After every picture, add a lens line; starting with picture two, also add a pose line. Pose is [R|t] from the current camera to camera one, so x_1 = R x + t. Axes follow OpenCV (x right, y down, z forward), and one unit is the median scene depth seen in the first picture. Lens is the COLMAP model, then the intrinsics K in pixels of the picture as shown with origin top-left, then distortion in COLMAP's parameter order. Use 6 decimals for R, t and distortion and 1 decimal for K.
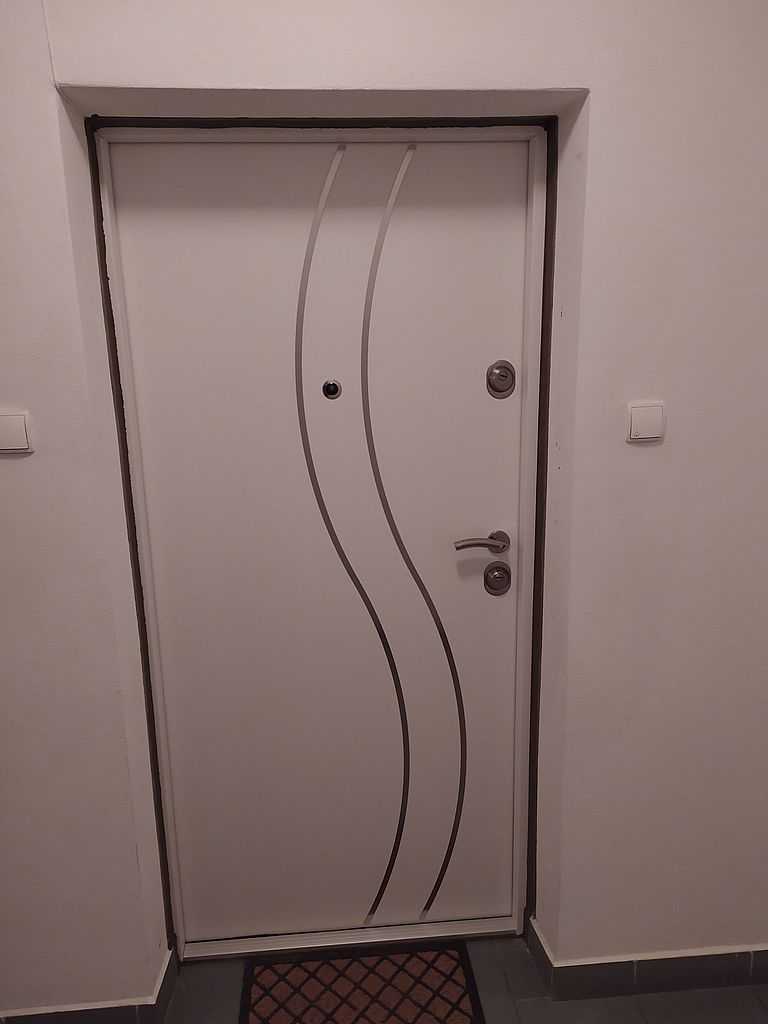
lens RADIAL K [[781.6, 0, 384.0], [0, 781.6, 512.0], [0, 0, 1]] dist [0.003615, -0.001365]
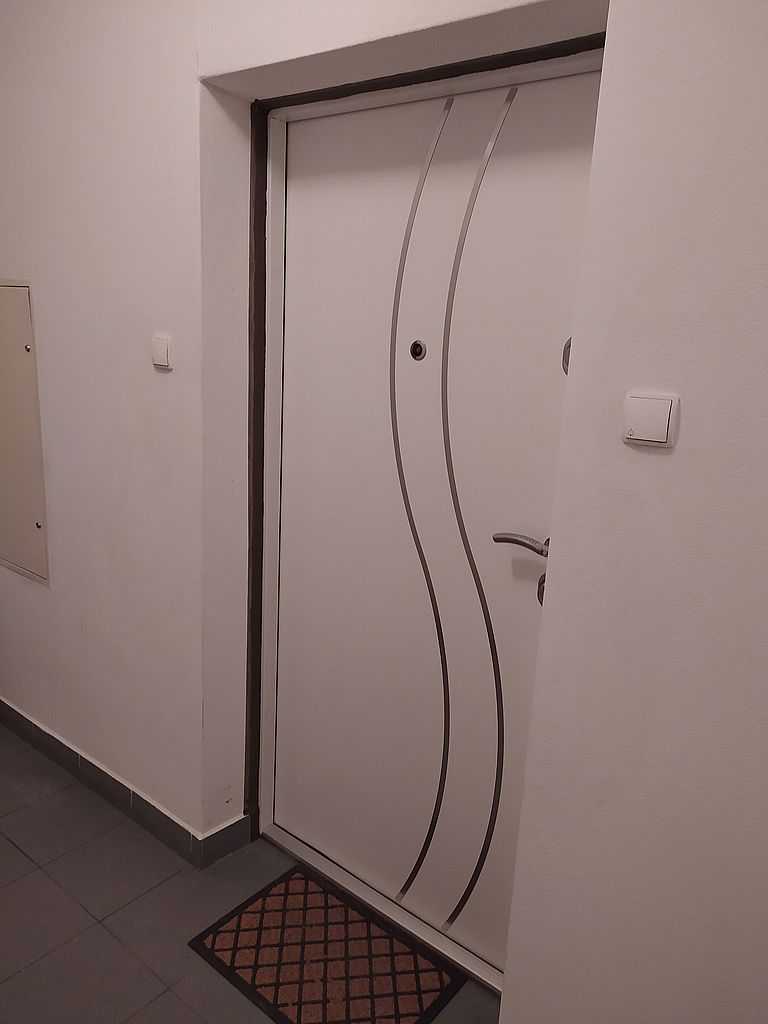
lens RADIAL K [[781.6, 0, 384.0], [0, 781.6, 512.0], [0, 0, 1]] dist [0.003615, -0.001365]
pose [[0.702847, 0.223904, -0.675184, 0.608670], [-0.228650, 0.969911, 0.083623, -0.030082], [0.673592, 0.095607, 0.732894, 0.257852]]
